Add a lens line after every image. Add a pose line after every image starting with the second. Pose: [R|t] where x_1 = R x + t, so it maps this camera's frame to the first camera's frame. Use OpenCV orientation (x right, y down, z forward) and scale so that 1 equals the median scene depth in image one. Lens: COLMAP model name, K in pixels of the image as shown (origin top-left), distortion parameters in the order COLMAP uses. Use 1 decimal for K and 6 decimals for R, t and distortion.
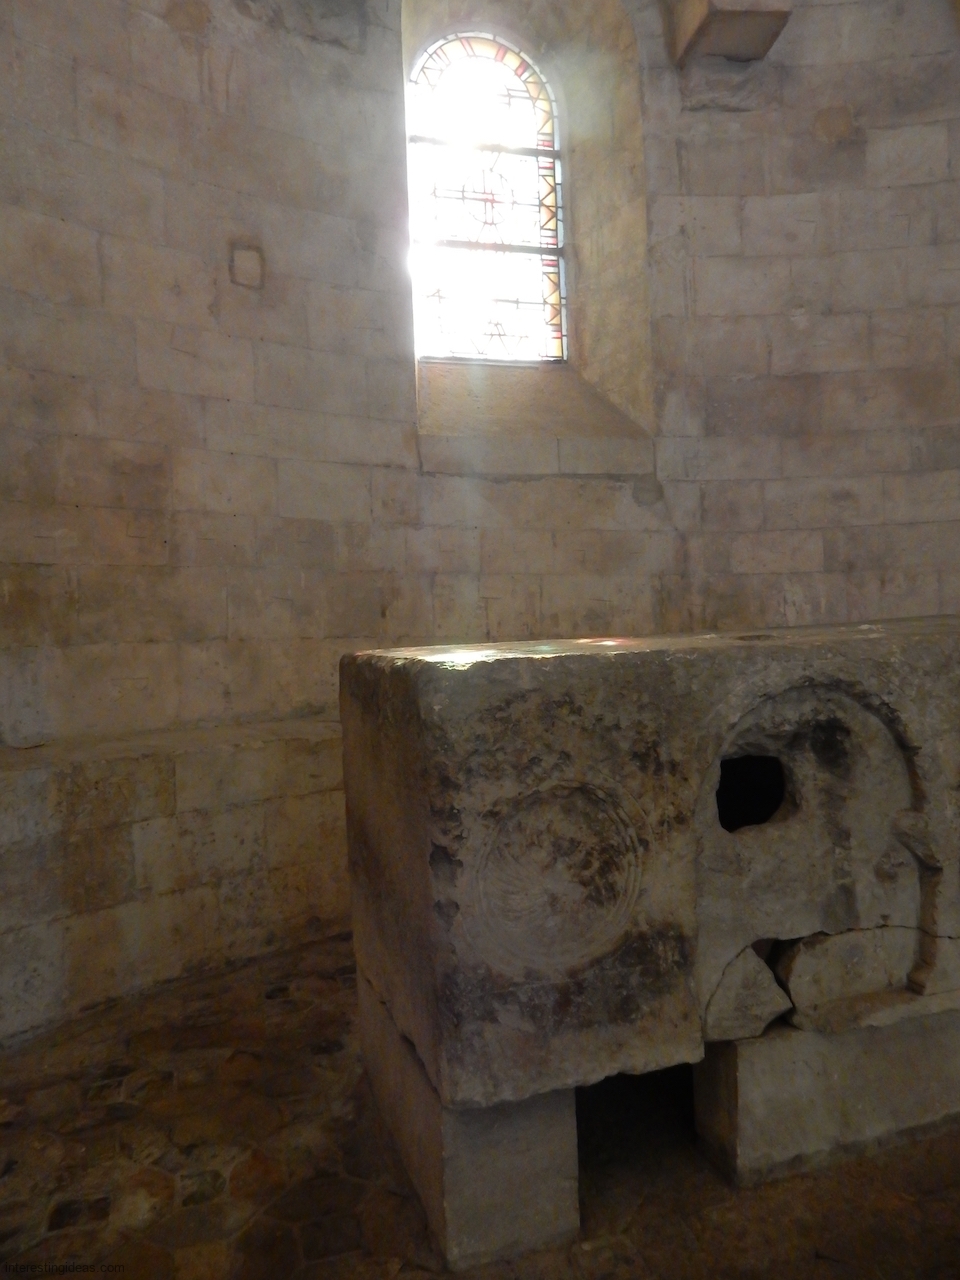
lens RADIAL K [[965.5, 0, 480.0], [0, 965.5, 640.0], [0, 0, 1]] dist [-0.032566, 0.005243]
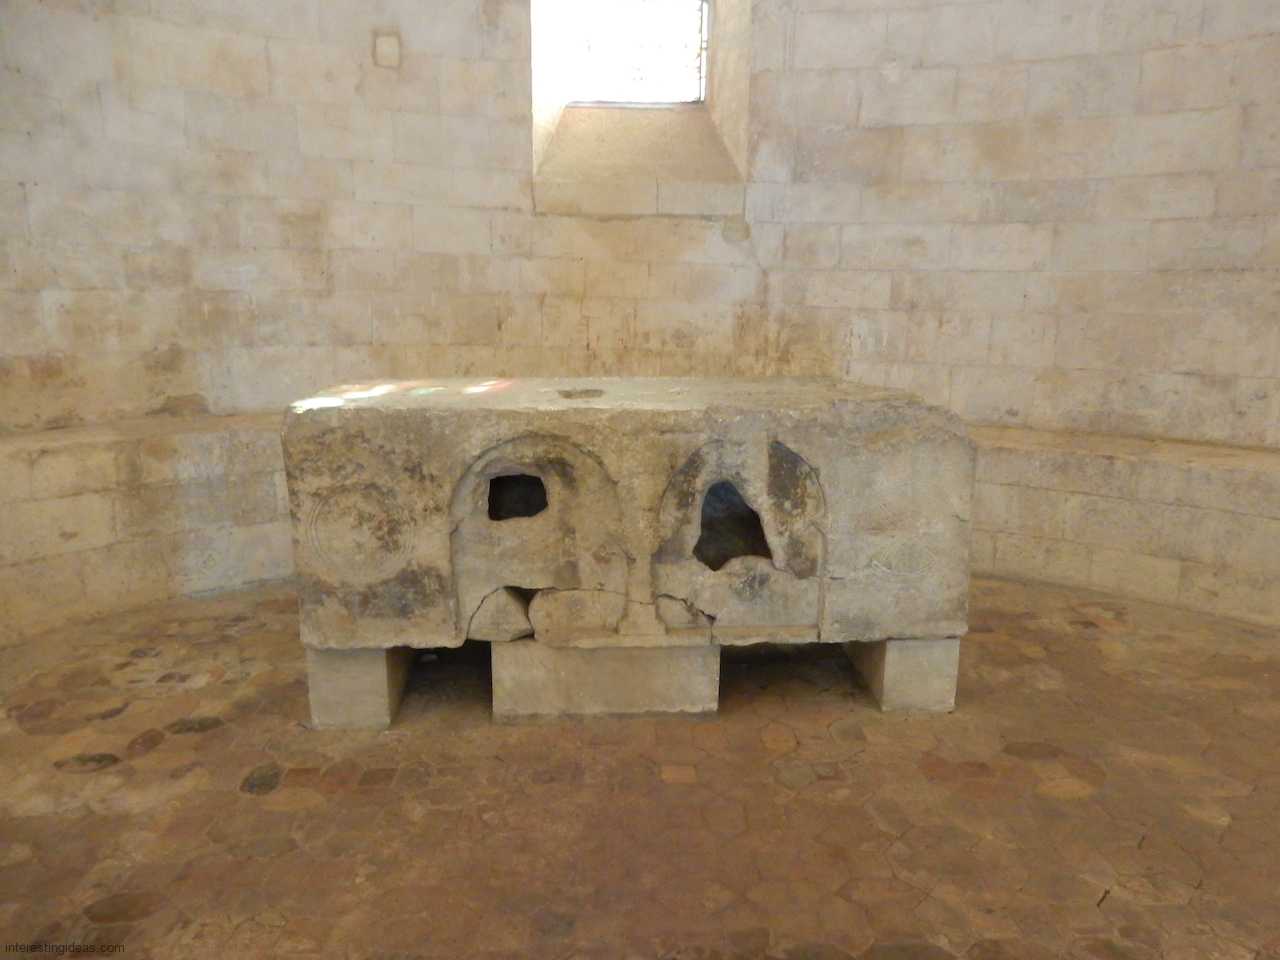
lens RADIAL K [[958.3, 0, 637.6], [0, 958.3, 526.9], [0, 0, 1]] dist [-0.081857, 0.047658]
pose [[0.965024, 0.114117, -0.236023, 0.509226], [-0.054117, 0.967612, 0.246573, -0.115732], [0.256517, -0.225176, 0.939944, -0.263505]]
